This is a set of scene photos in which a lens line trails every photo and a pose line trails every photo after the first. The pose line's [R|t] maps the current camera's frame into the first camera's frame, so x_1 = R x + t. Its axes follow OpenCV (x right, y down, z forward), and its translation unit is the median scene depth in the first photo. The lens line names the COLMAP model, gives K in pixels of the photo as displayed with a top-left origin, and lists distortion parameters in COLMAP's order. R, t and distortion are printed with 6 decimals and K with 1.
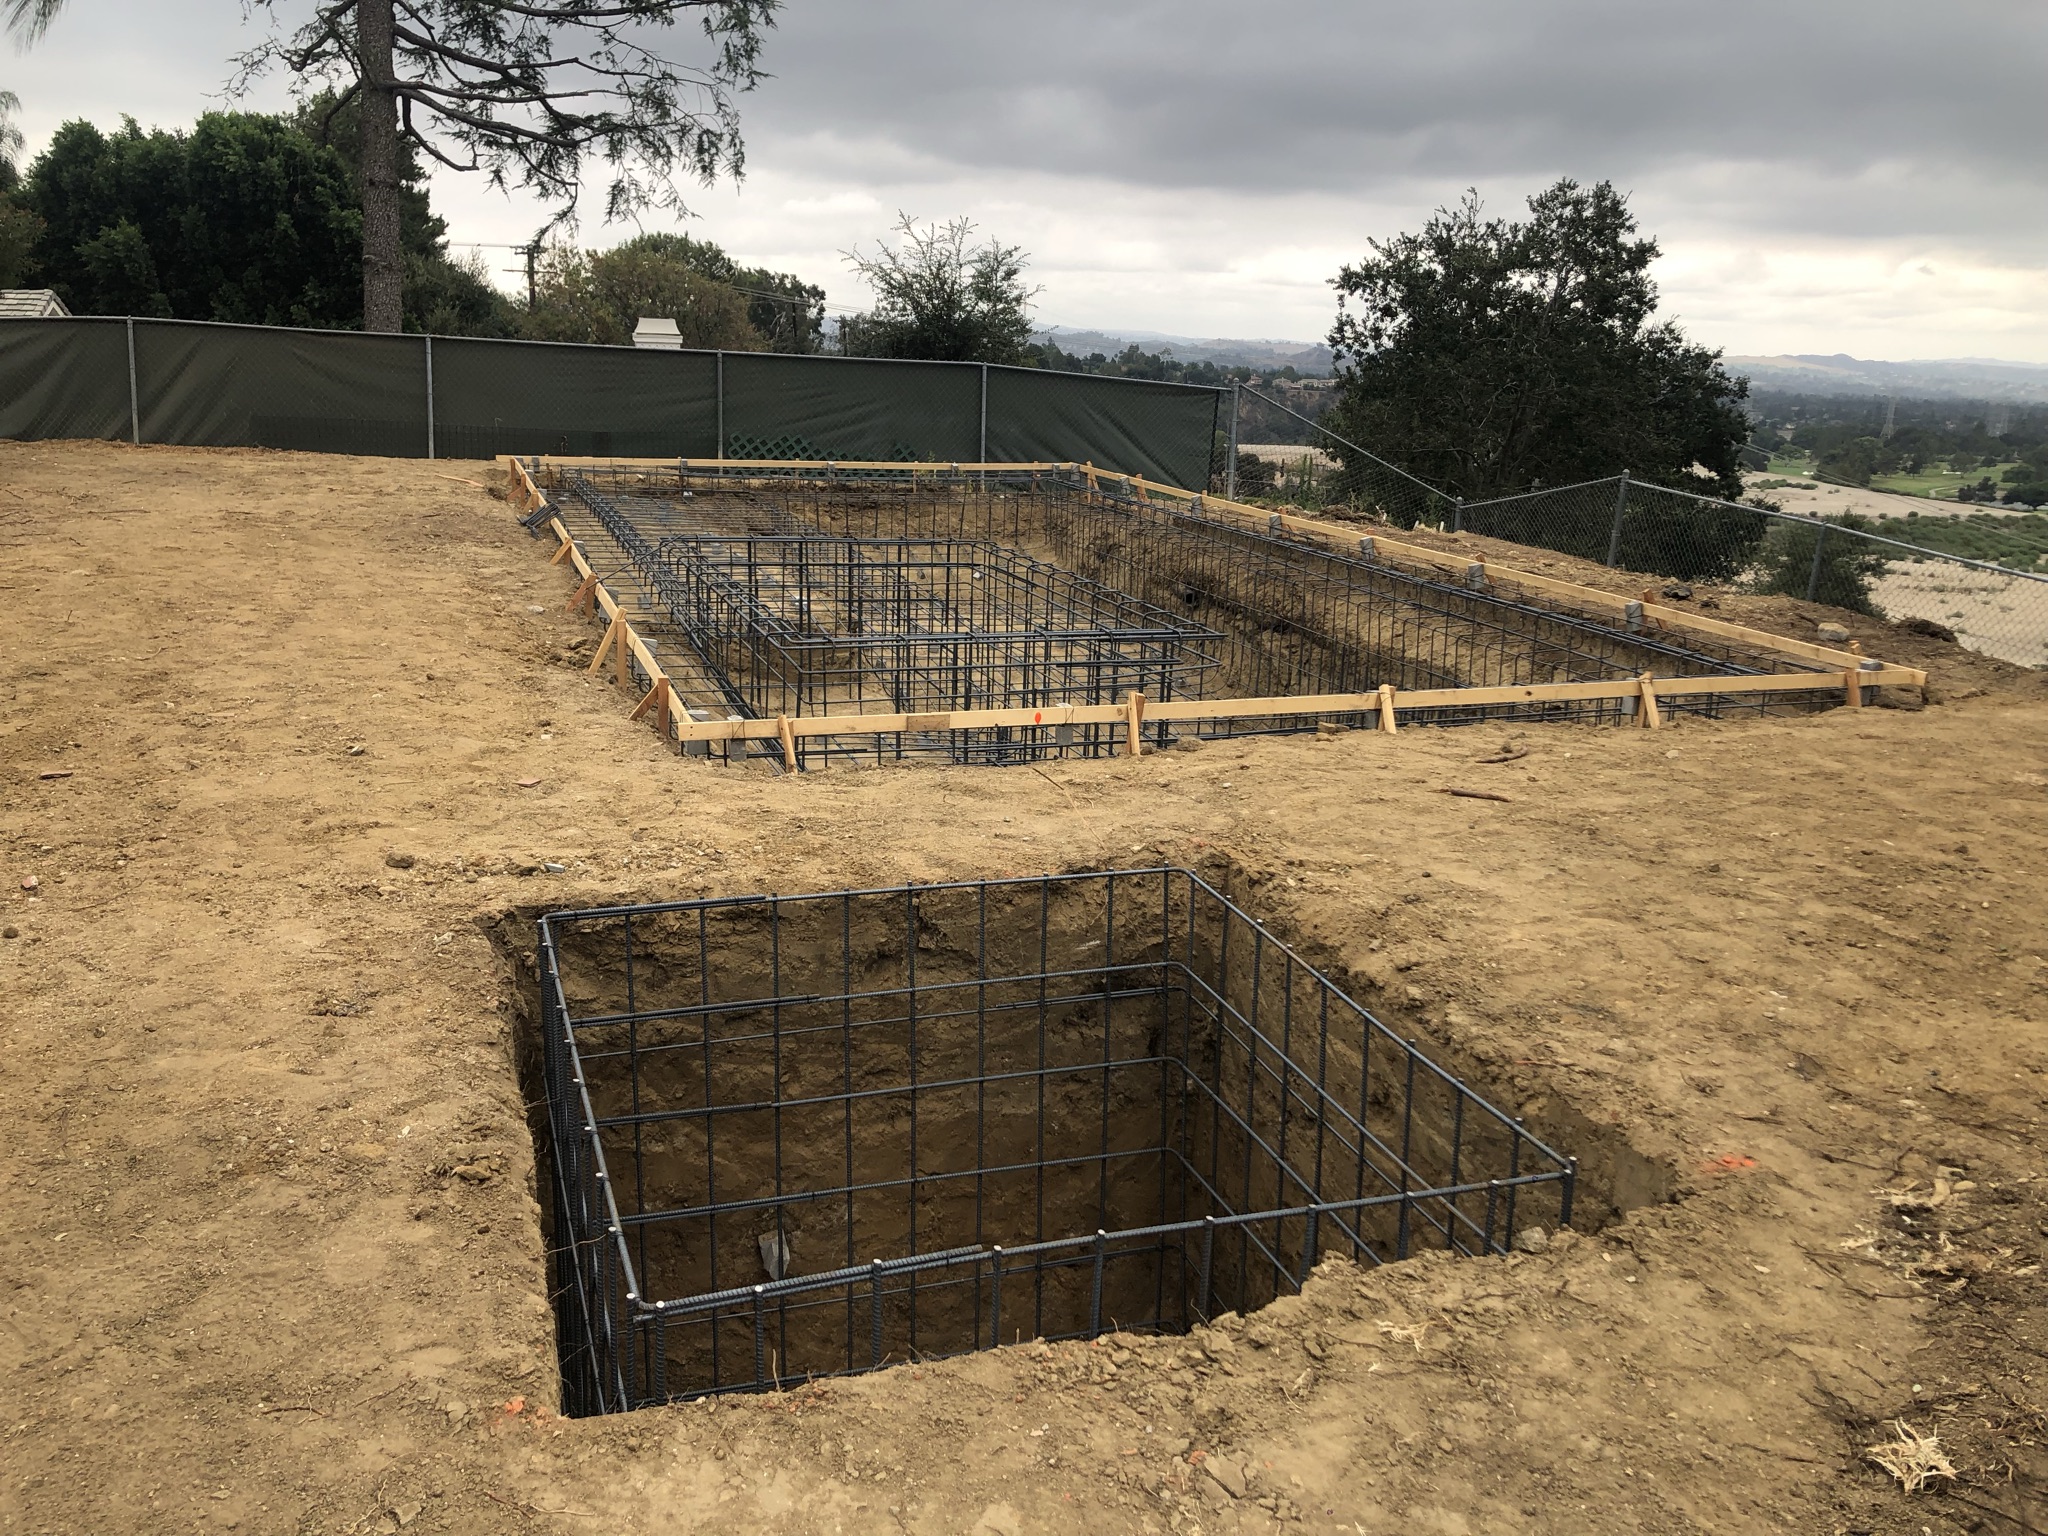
lens RADIAL K [[1701.1, 0, 1010.4], [0, 1701.1, 761.5], [0, 0, 1]] dist [-0.001736, 0.005538]
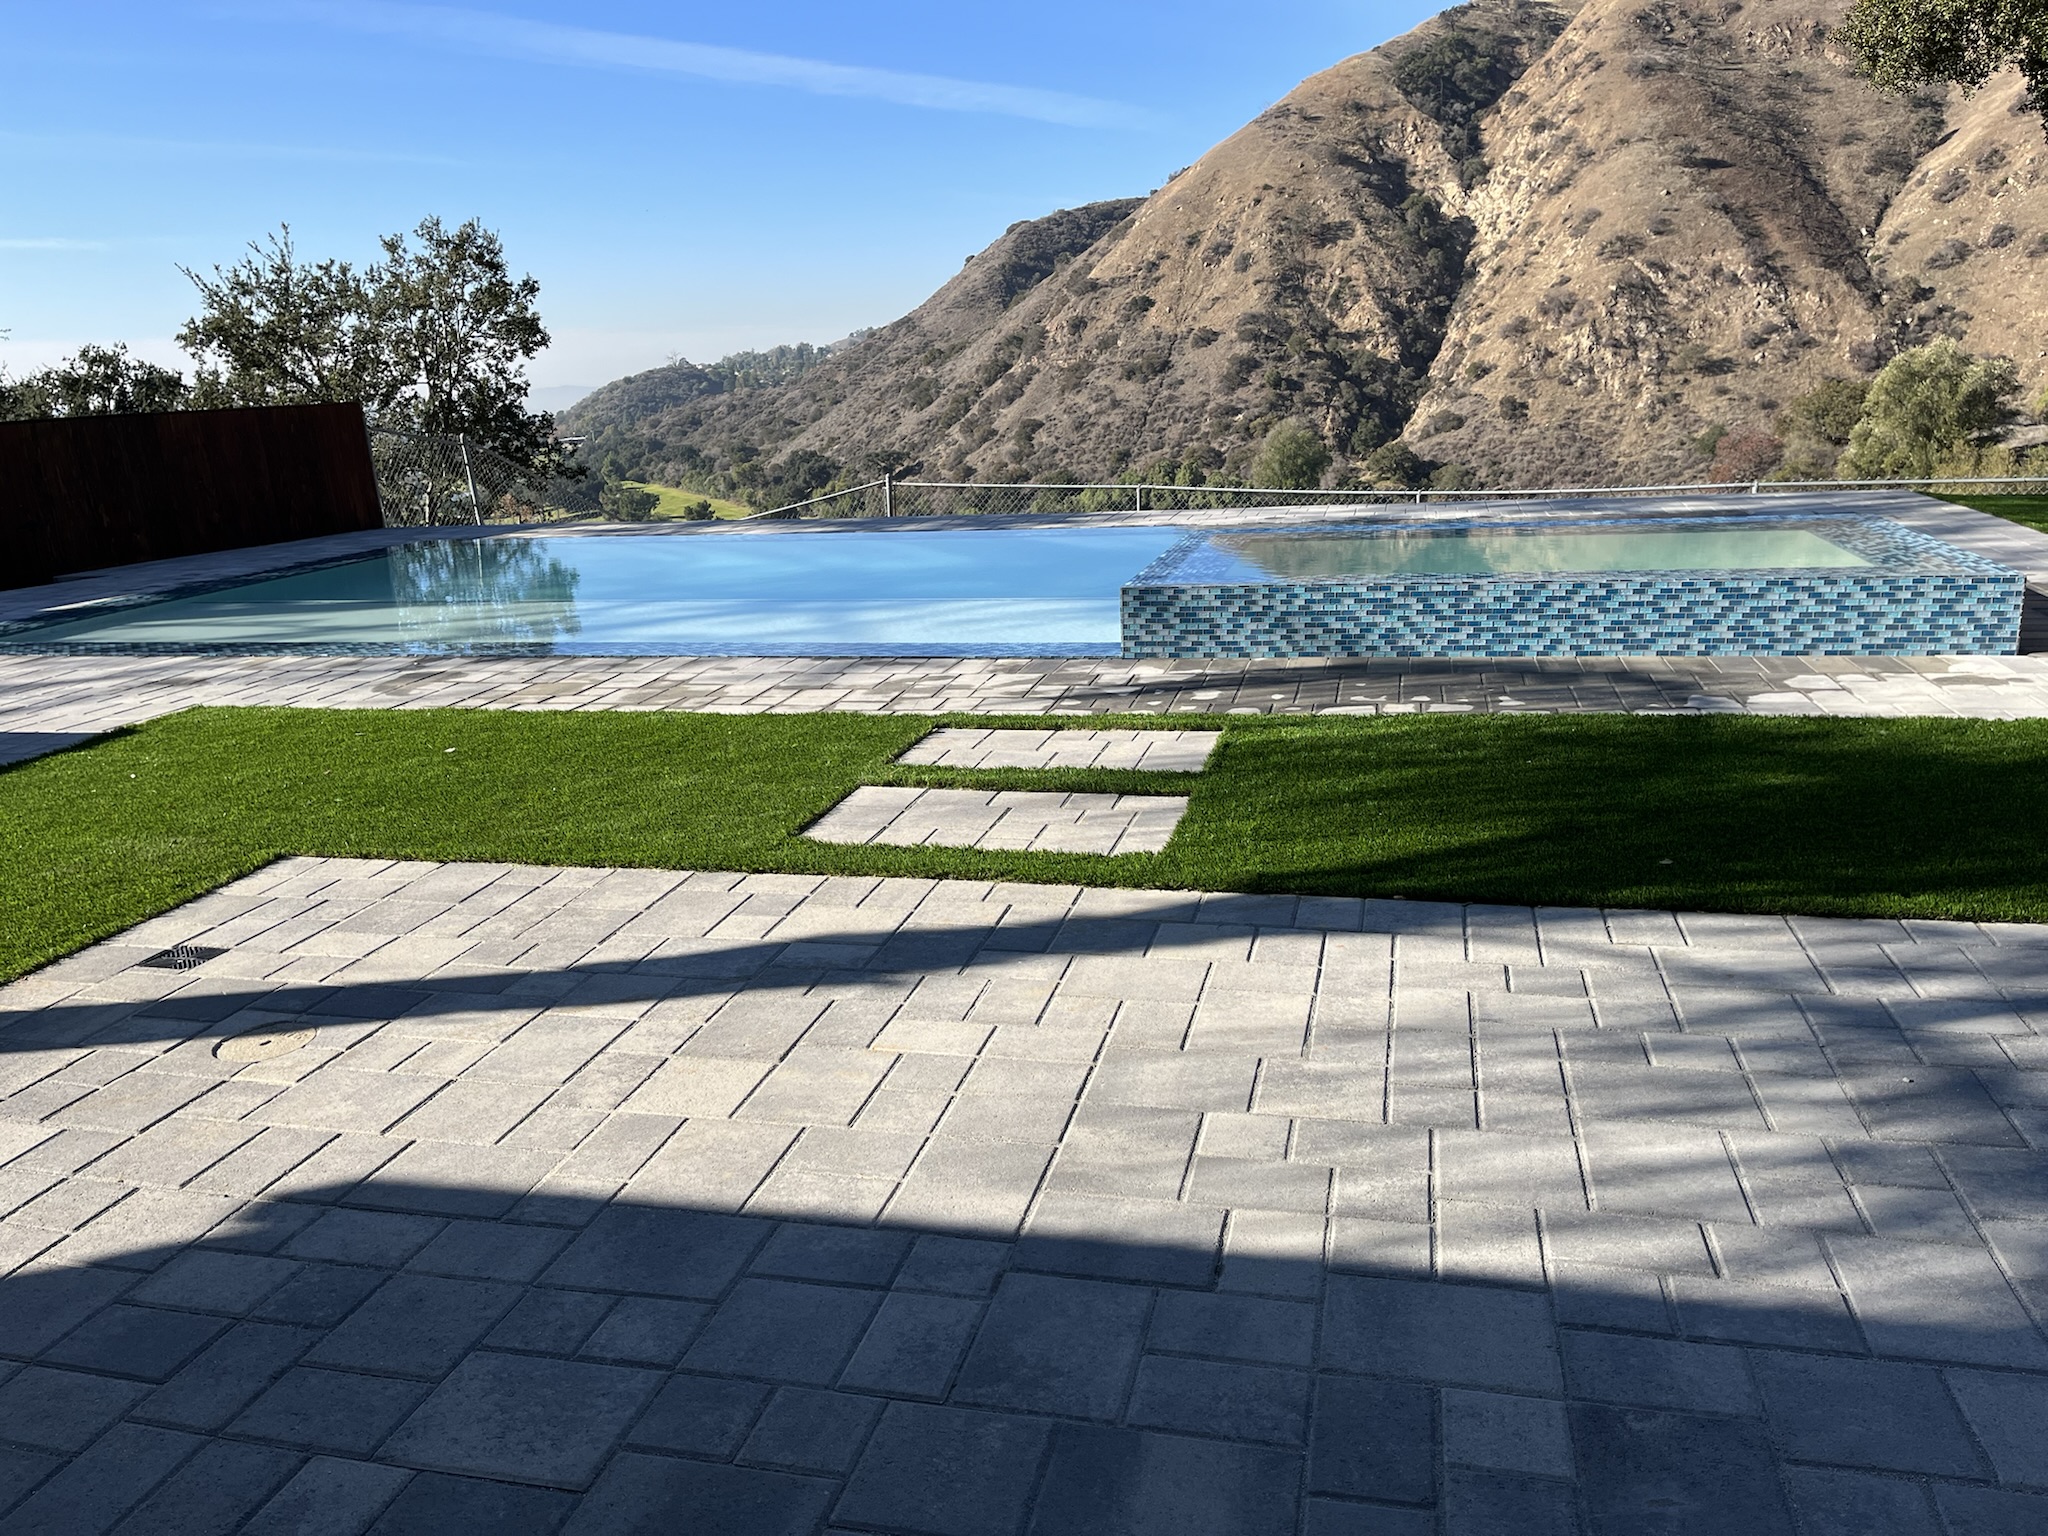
lens RADIAL K [[1558.9, 0, 1024.0], [0, 1558.9, 768.0], [0, 0, 1]] dist [0.034613, -0.002346]
pose [[0.535842, -0.267678, 0.800763, -0.292711], [0.271156, 0.952731, 0.137030, -0.069967], [-0.799592, 0.143705, 0.583096, 0.239912]]
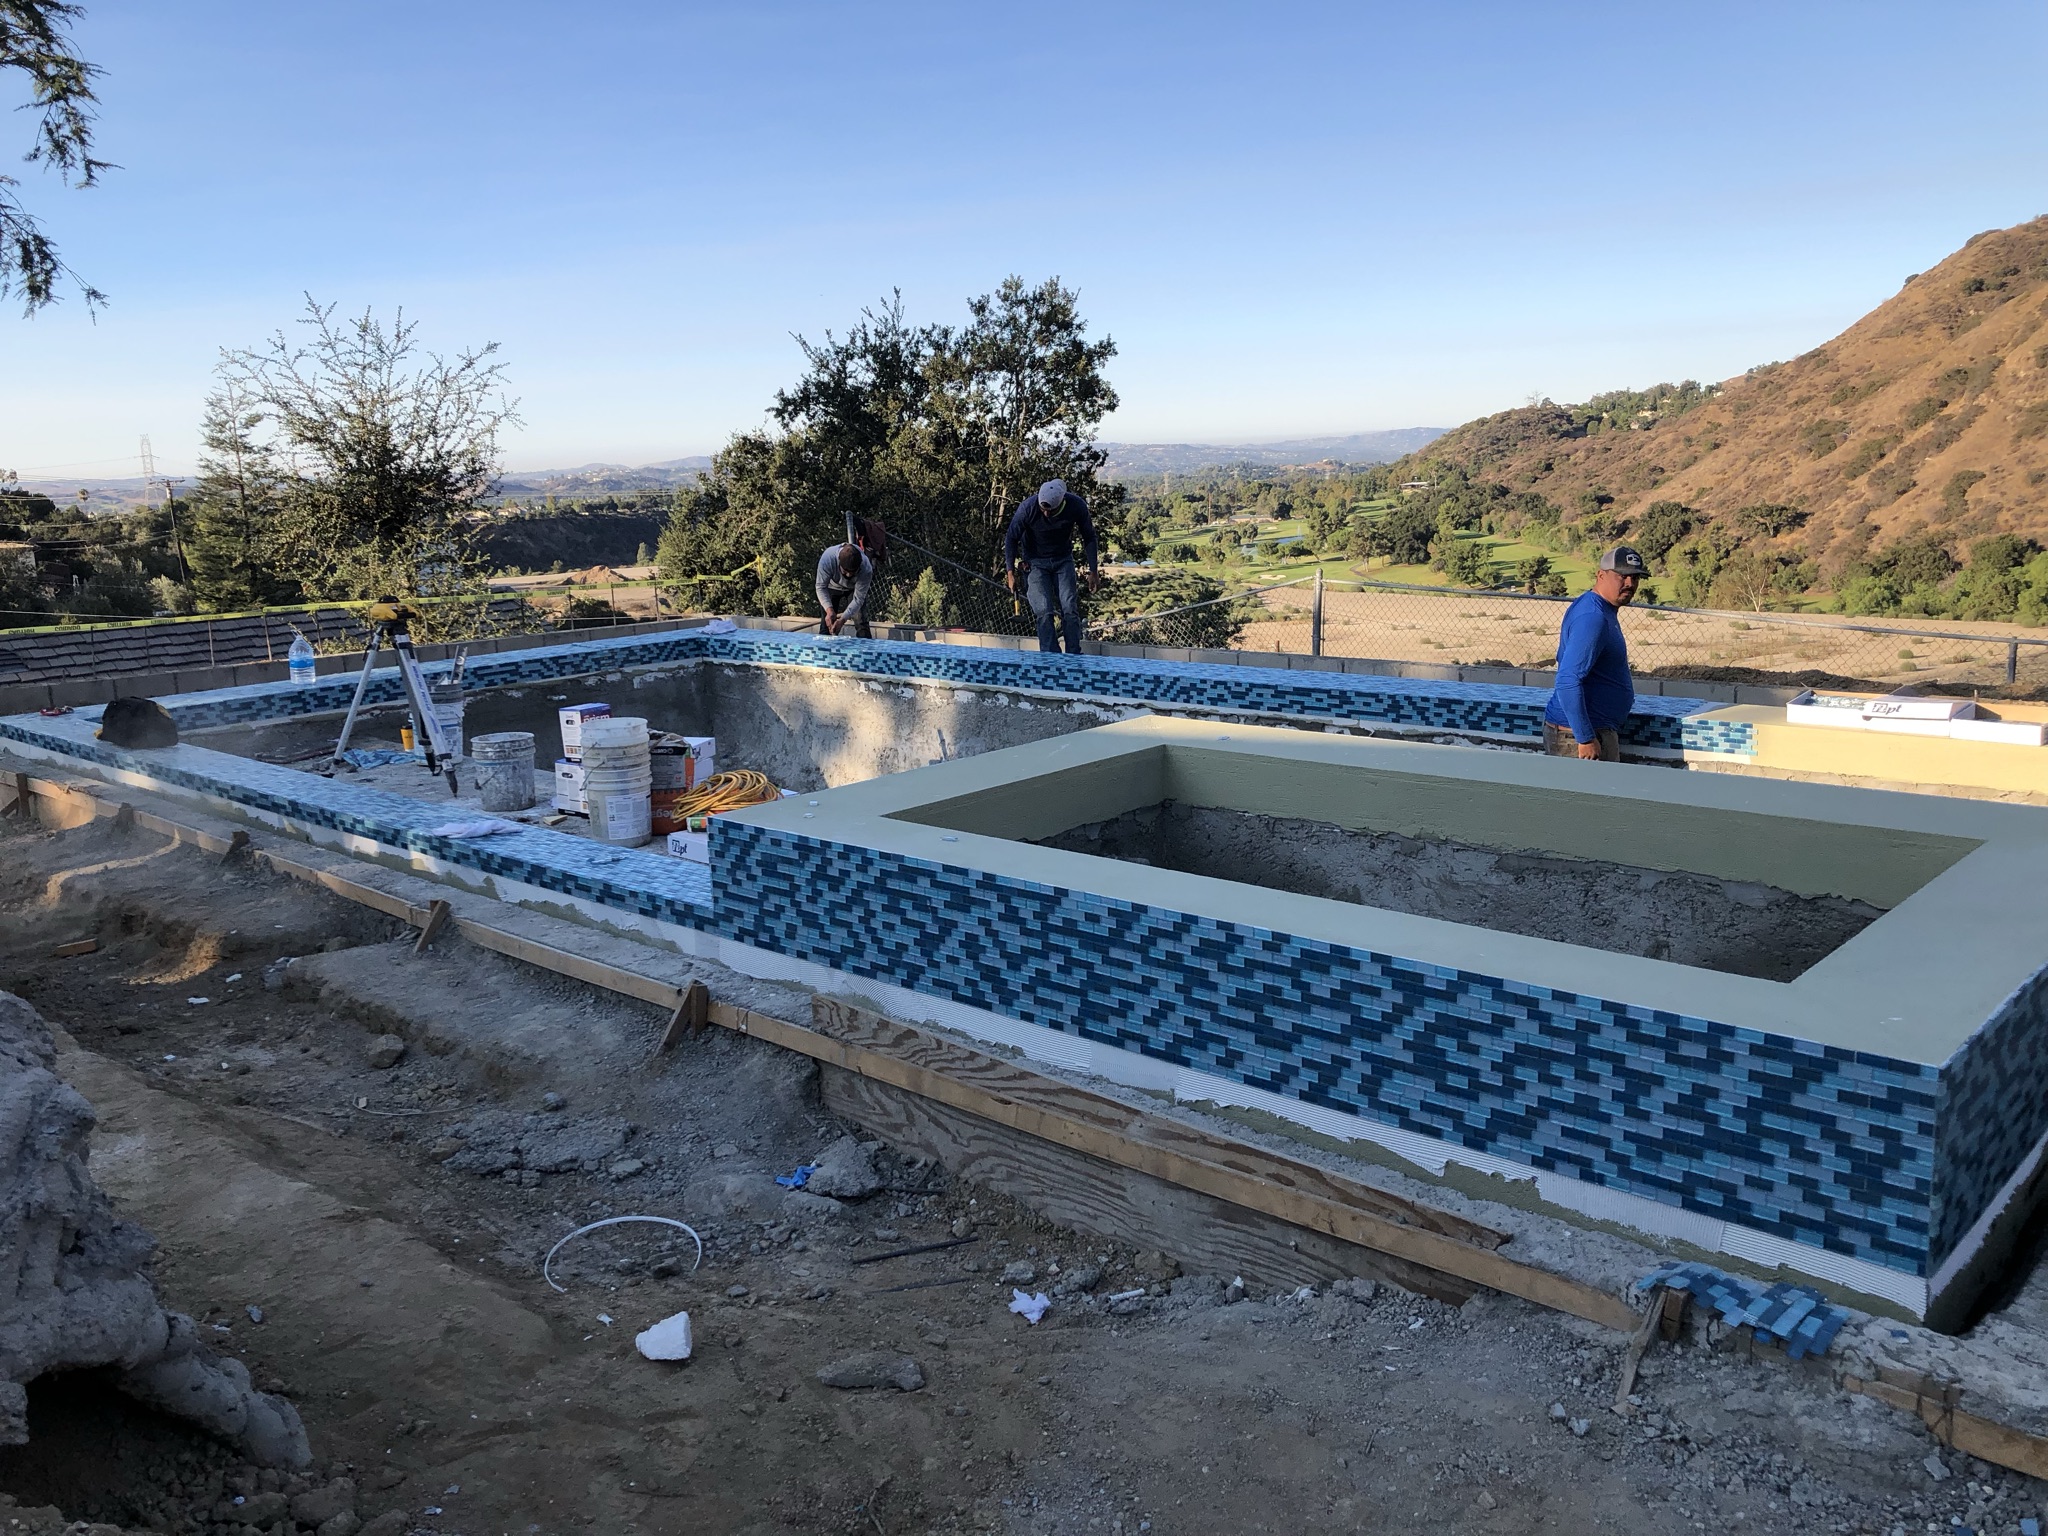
lens RADIAL K [[1671.2, 0, 1005.4], [0, 1671.2, 759.5], [0, 0, 1]] dist [0.008524, -0.004889]
pose [[0.884228, -0.155752, 0.440320, -0.128307], [0.184746, 0.982506, -0.023463, -0.054308], [-0.428963, 0.102094, 0.897534, 0.182588]]
